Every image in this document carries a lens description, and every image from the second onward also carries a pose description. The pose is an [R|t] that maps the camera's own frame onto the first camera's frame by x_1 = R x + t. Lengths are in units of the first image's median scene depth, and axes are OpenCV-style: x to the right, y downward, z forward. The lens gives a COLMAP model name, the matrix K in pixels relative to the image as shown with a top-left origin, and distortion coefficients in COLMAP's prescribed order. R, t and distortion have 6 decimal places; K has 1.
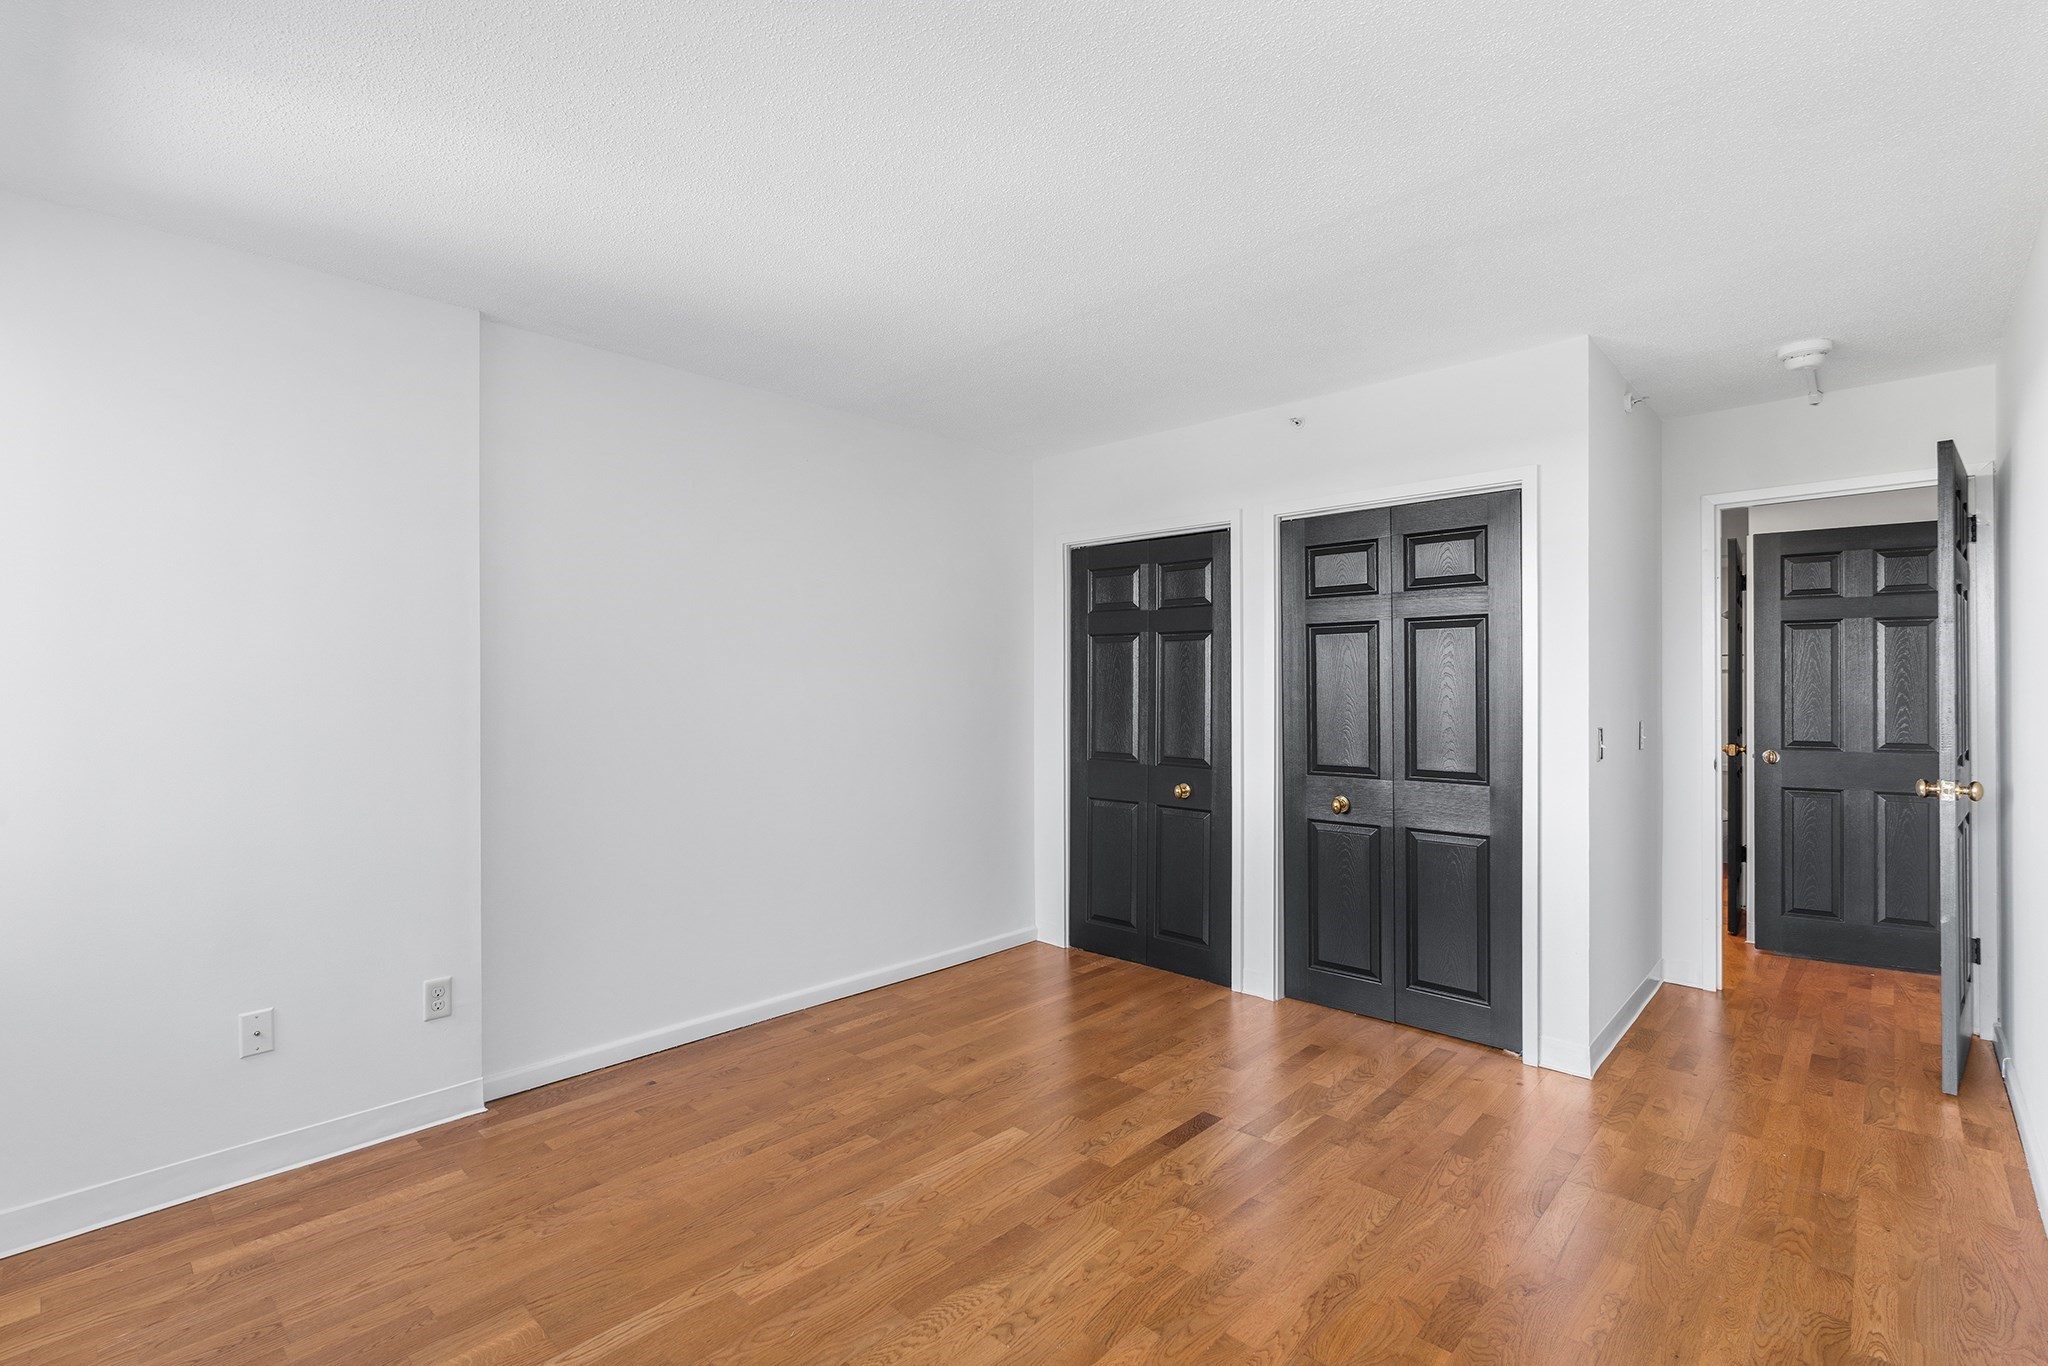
lens RADIAL K [[925.3, 0, 1024.0], [0, 925.3, 683.0], [0, 0, 1]] dist [-0.007988, 0.000305]
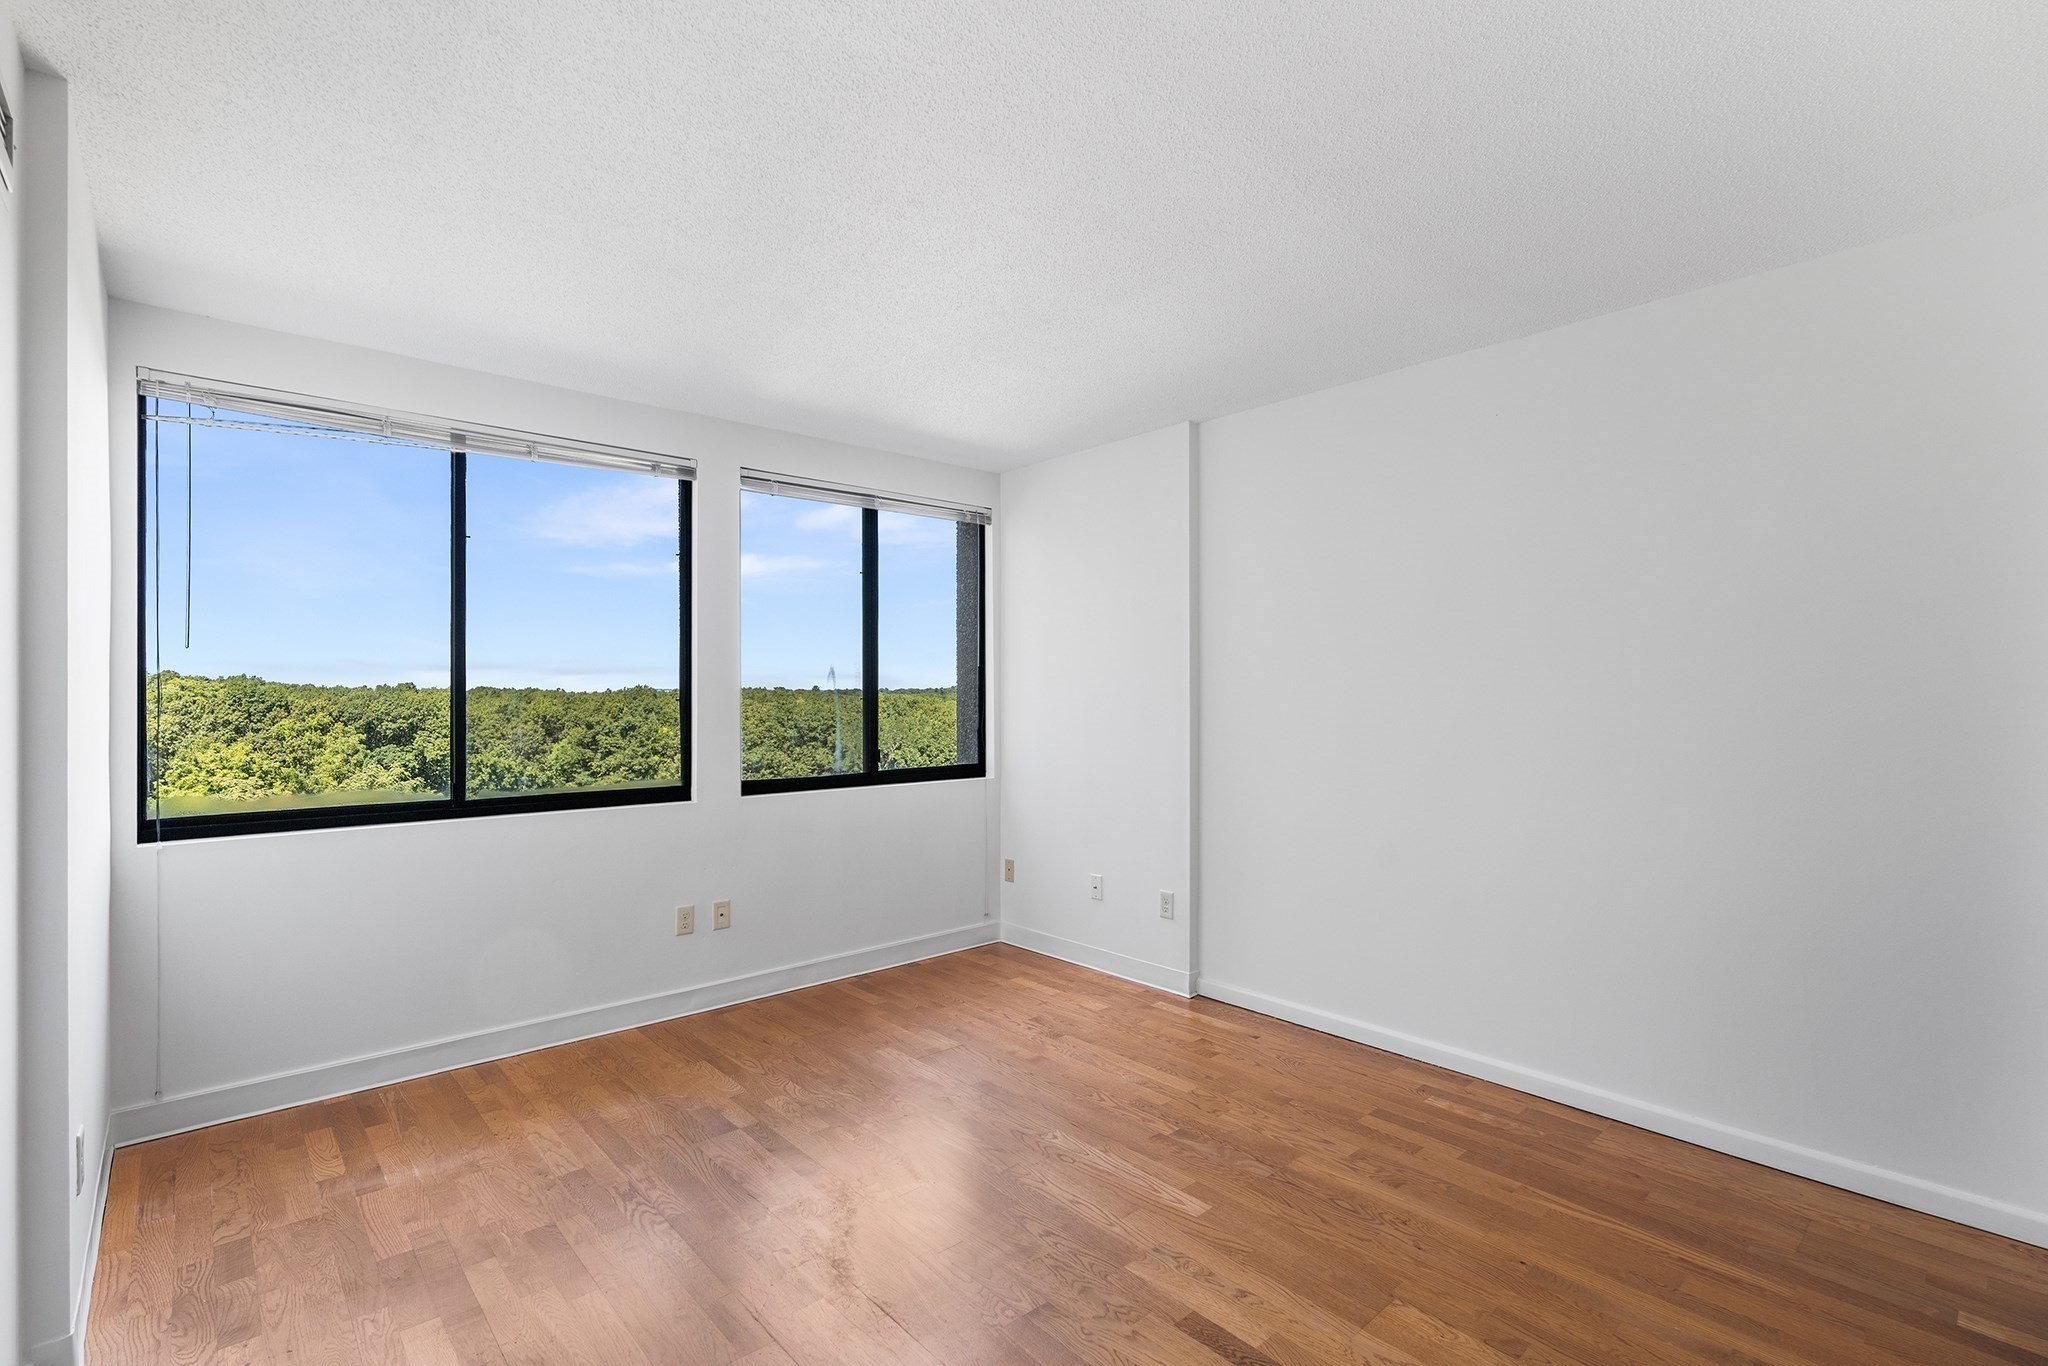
lens RADIAL K [[943.3, 0, 1013.4], [0, 943.3, 687.7], [0, 0, 1]] dist [-0.010388, 0.000205]
pose [[-0.103708, -0.003806, -0.994601, 0.830842], [0.008161, 0.999956, -0.004677, 0.003426], [0.994574, -0.008602, -0.103672, 0.867336]]
